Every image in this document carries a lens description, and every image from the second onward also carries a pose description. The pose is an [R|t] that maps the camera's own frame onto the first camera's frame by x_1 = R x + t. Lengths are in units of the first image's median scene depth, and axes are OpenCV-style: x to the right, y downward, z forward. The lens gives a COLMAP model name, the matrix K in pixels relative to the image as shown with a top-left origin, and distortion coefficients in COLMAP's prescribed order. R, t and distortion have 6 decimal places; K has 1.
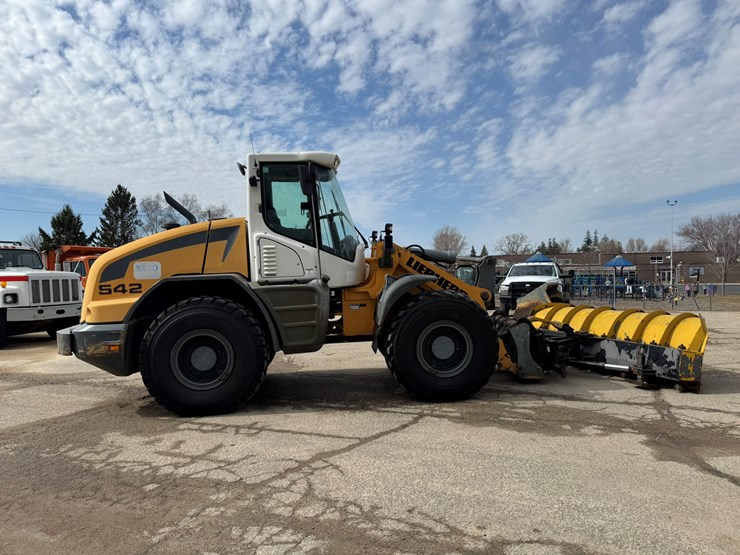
lens RADIAL K [[519.3, 0, 370.0], [0, 519.3, 277.5], [0, 0, 1]] dist [0.028479, -0.047814]
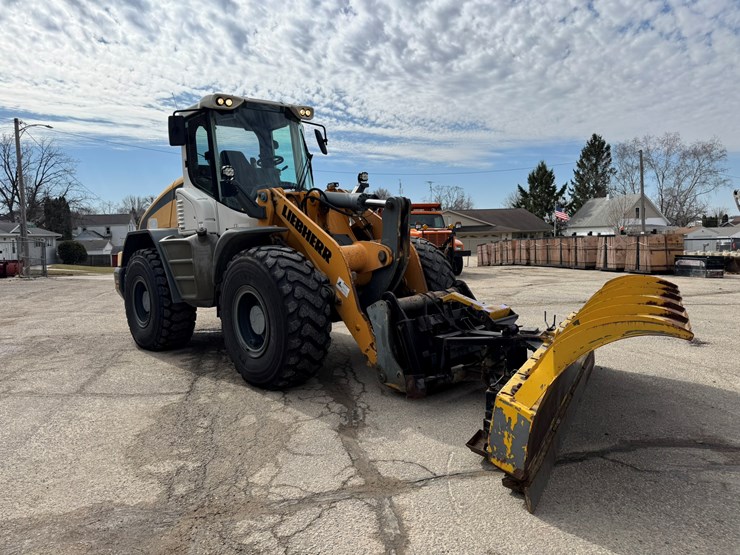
lens RADIAL K [[525.4, 0, 362.3], [0, 525.4, 281.3], [0, 0, 1]] dist [0.027421, -0.031587]
pose [[0.587707, 0.072381, -0.805829, 0.141478], [0.007261, 0.995478, 0.094711, 0.000355], [0.809041, -0.061513, 0.584525, 0.107318]]
